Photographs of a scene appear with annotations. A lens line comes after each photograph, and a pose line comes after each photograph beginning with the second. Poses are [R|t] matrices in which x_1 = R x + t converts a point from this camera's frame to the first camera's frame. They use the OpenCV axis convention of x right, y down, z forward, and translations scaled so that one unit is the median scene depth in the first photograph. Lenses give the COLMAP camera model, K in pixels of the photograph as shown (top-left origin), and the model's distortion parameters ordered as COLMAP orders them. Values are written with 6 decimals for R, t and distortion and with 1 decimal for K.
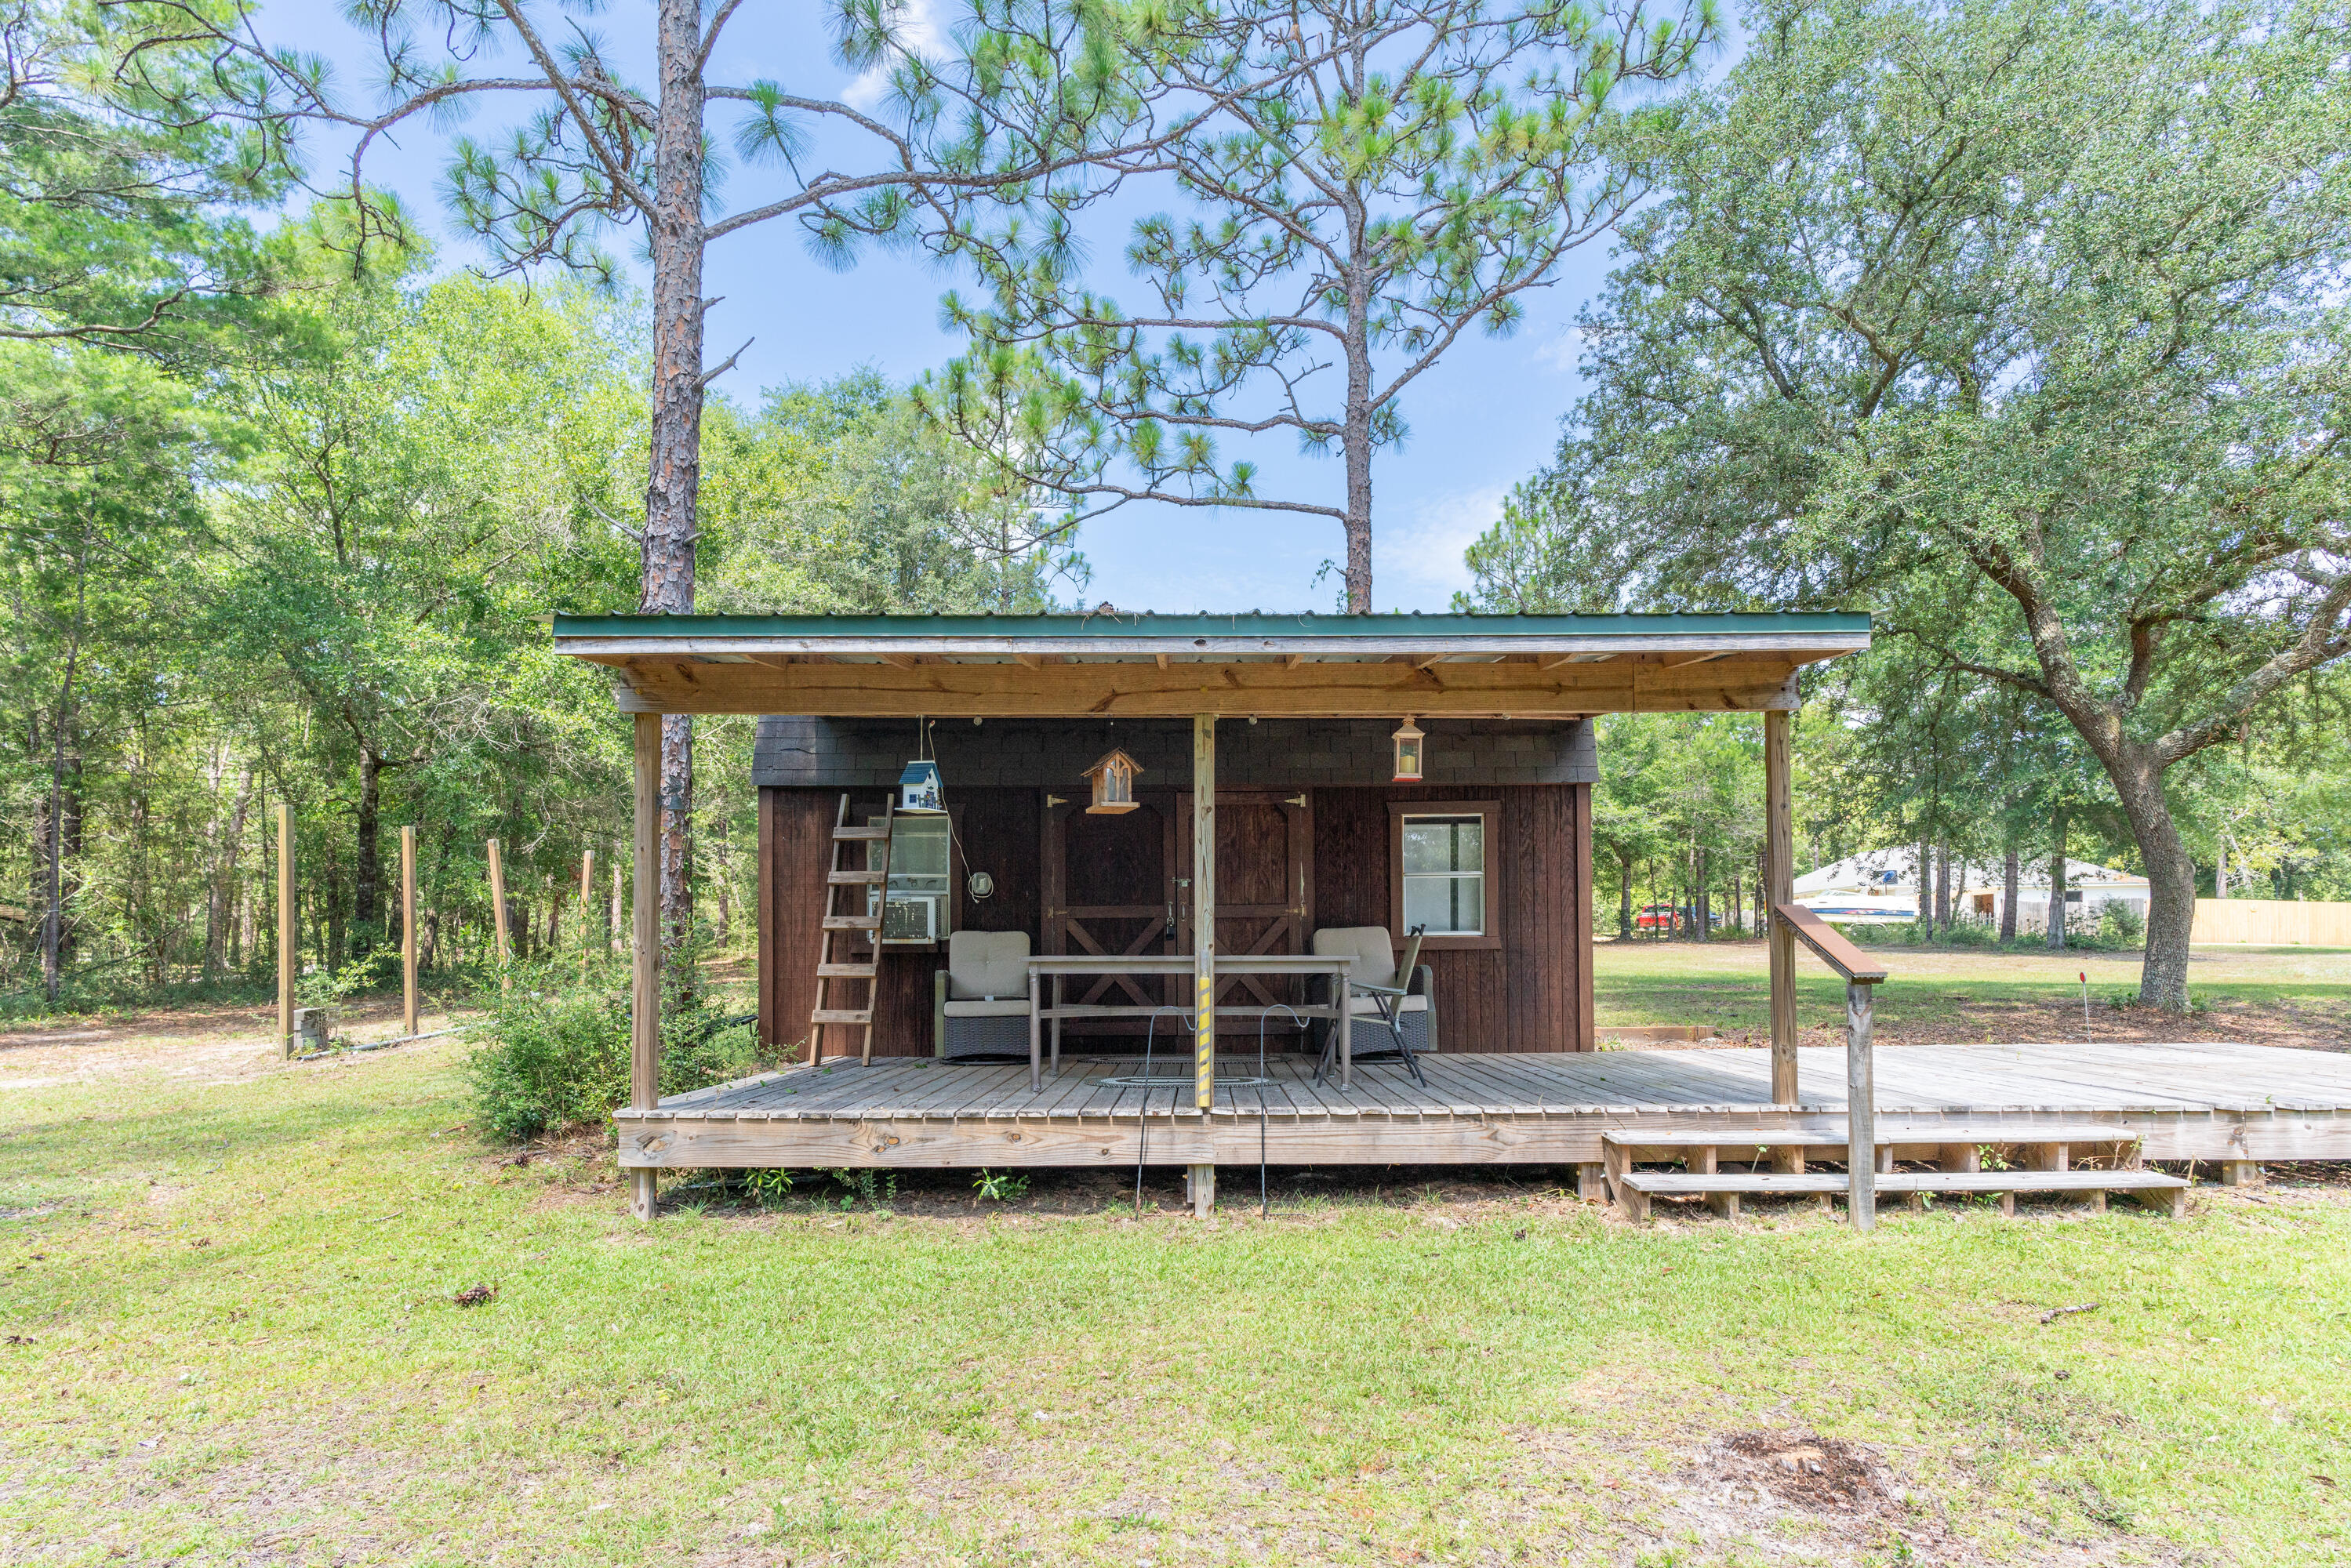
lens RADIAL K [[1350.5, 0, 1177.3], [0, 1350.5, 911.6], [0, 0, 1]] dist [0.000056, 0.000435]
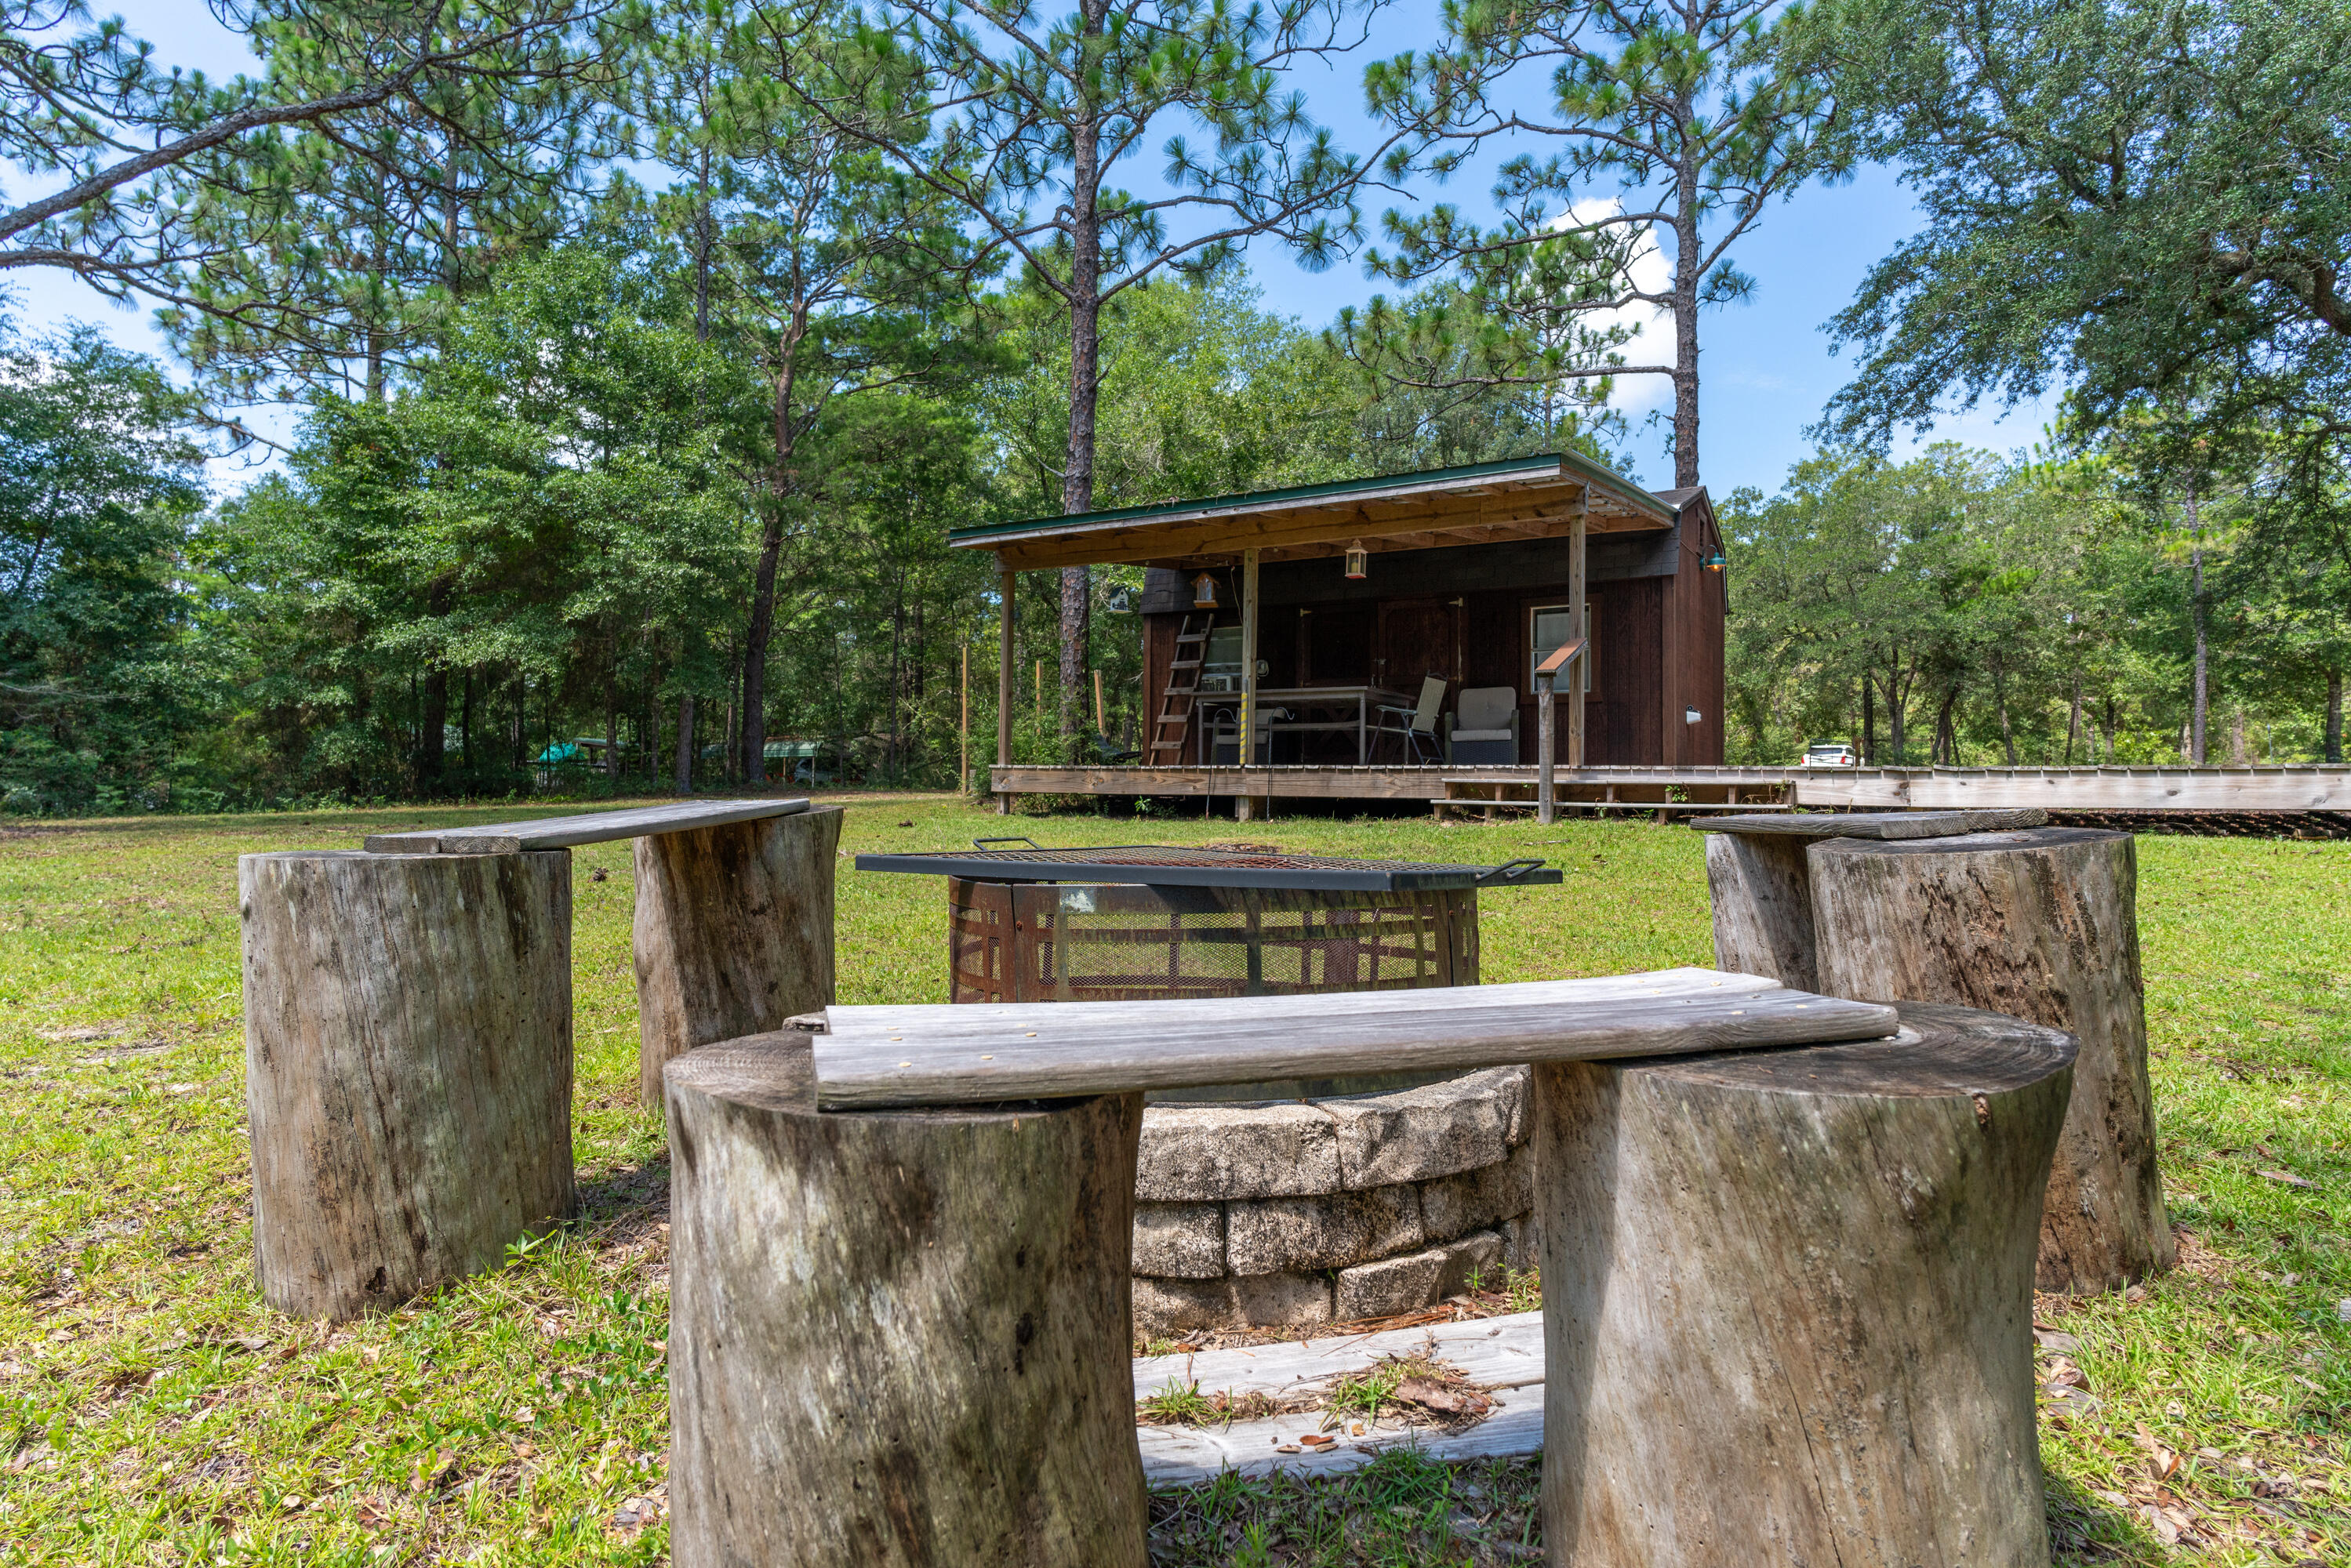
lens RADIAL K [[1297.6, 0, 1130.1], [0, 1297.6, 789.5], [0, 0, 1]] dist [0.000936, -0.000152]
pose [[0.843915, 0.012707, -0.536326, 0.551439], [-0.004910, 0.999861, 0.015964, 0.100089], [0.536454, -0.010839, 0.843860, -0.373276]]
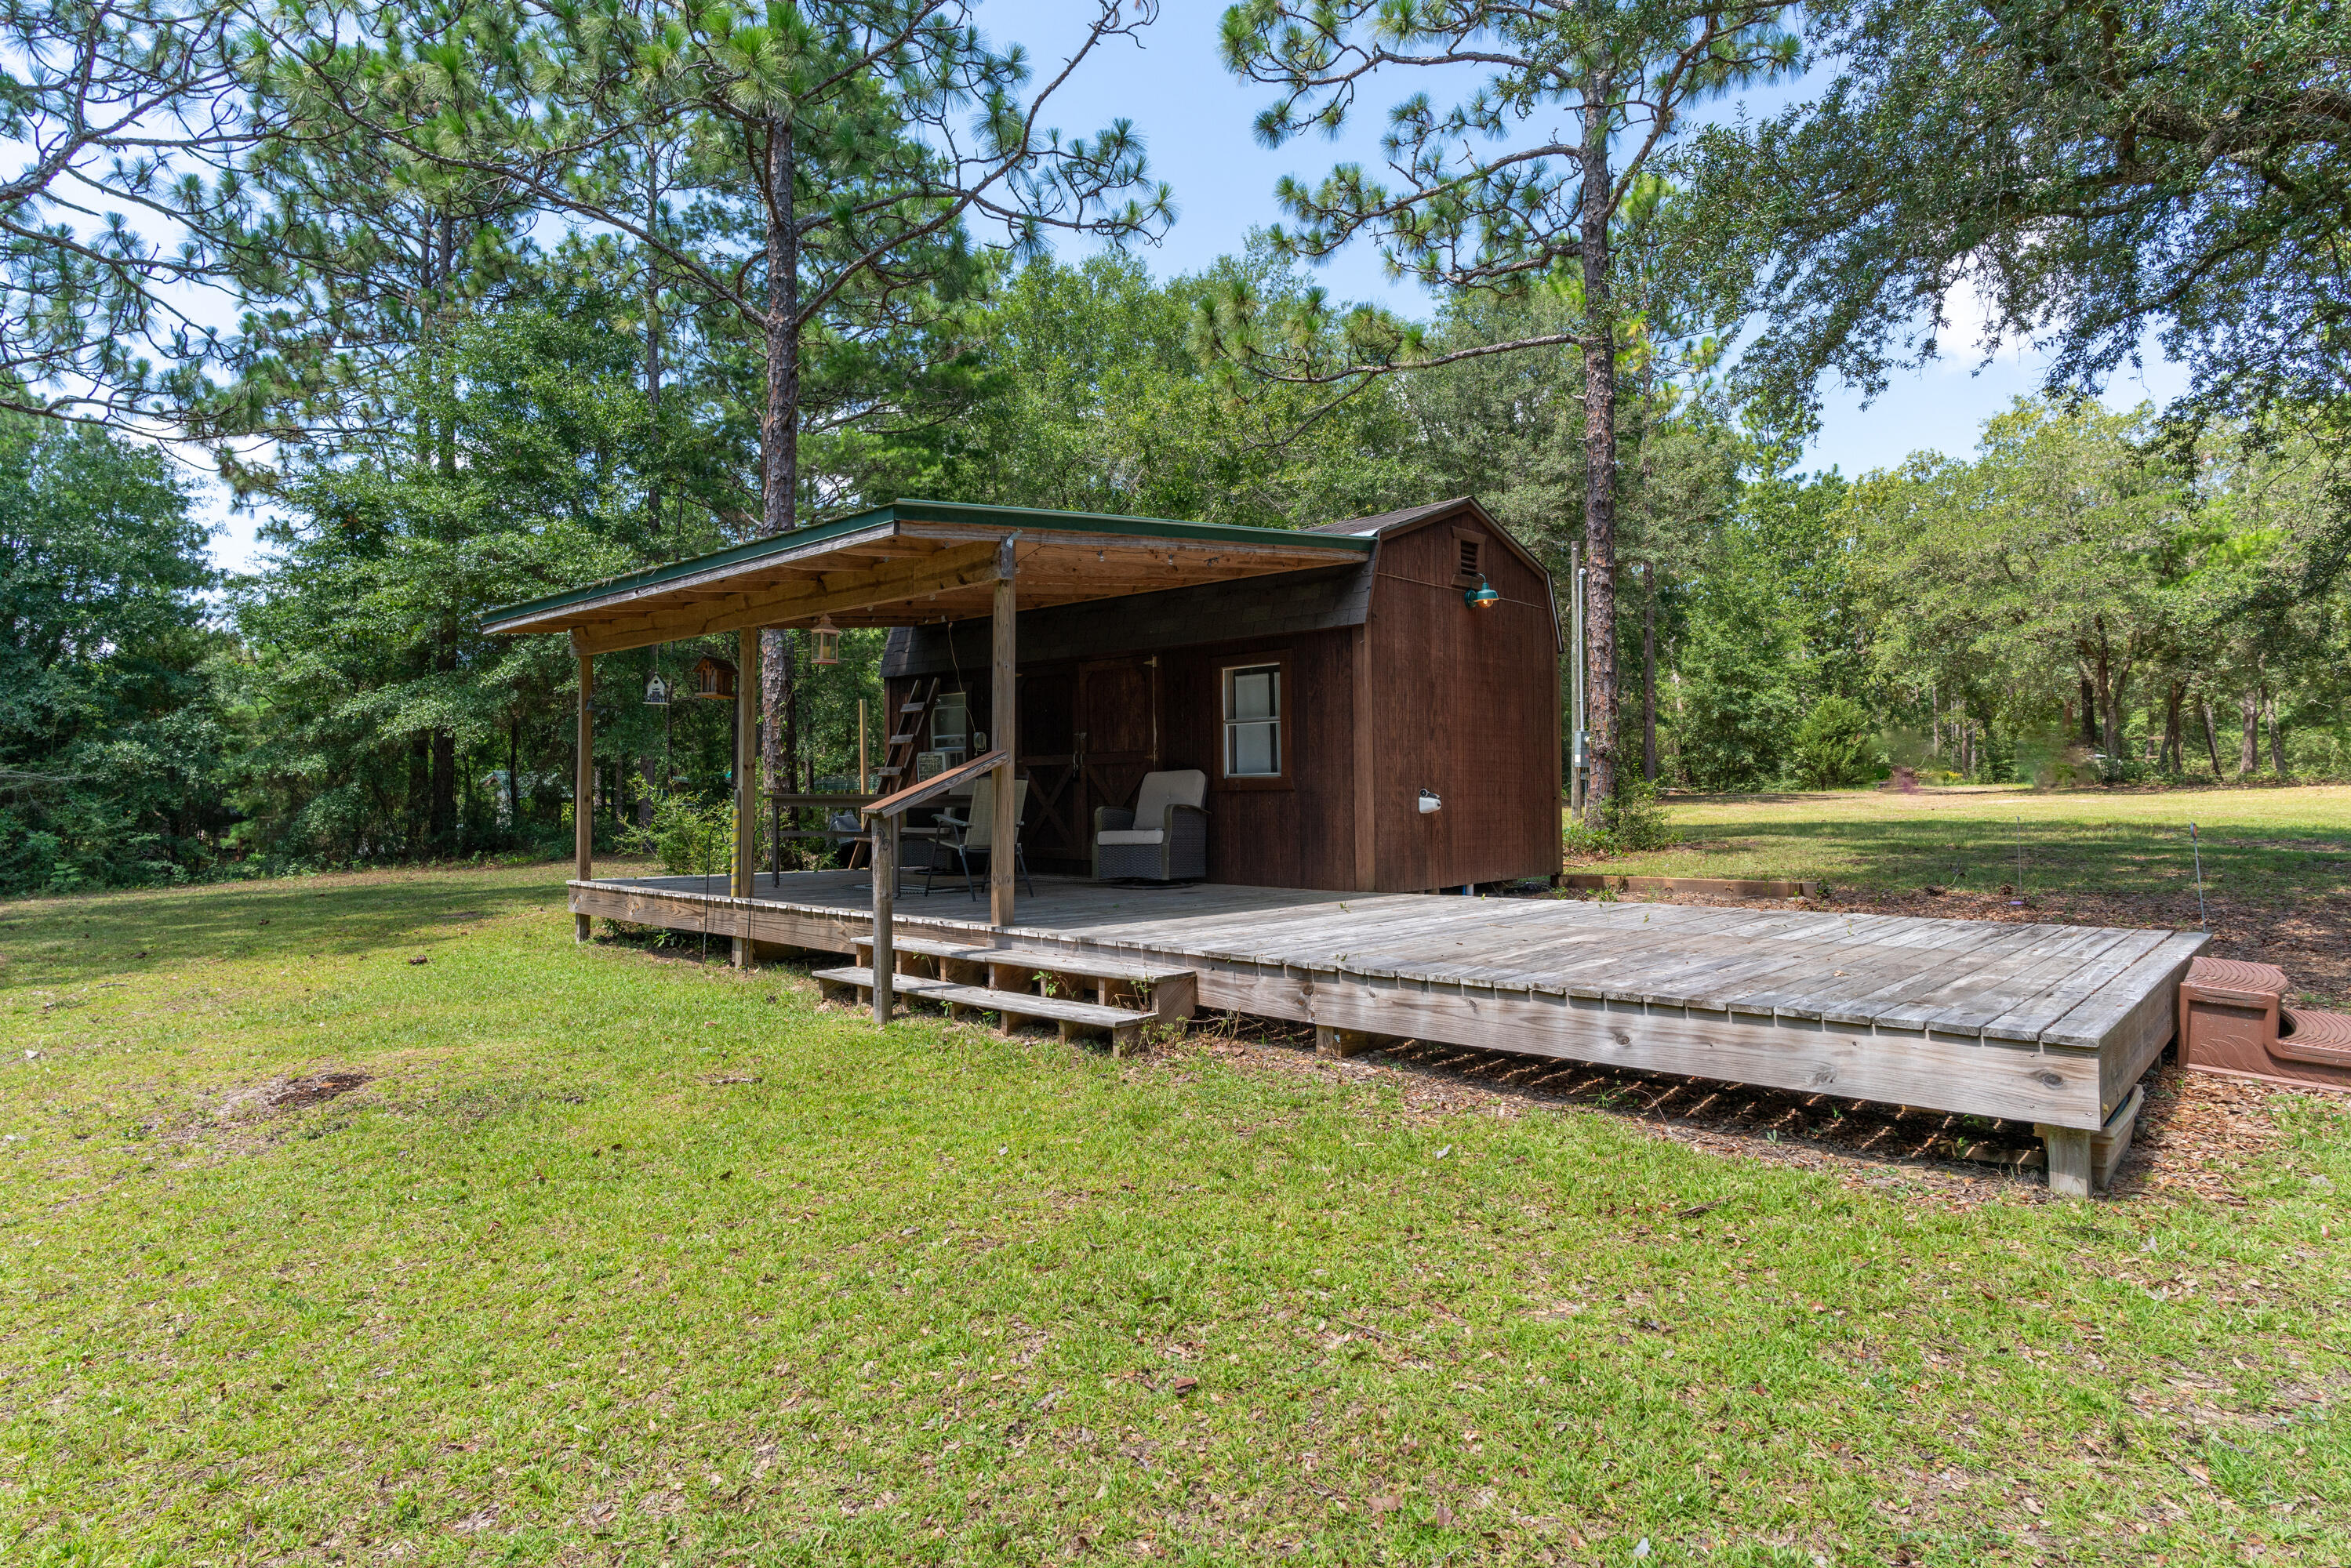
lens RADIAL K [[1278.8, 0, 1175.5], [0, 1278.8, 784.0], [0, 0, 1]] dist [0.000364, 0.000176]
pose [[0.726641, -0.003352, -0.687009, 0.875083], [0.020449, 0.999651, 0.016752, 0.004970], [0.686713, -0.026222, 0.726456, 0.213659]]
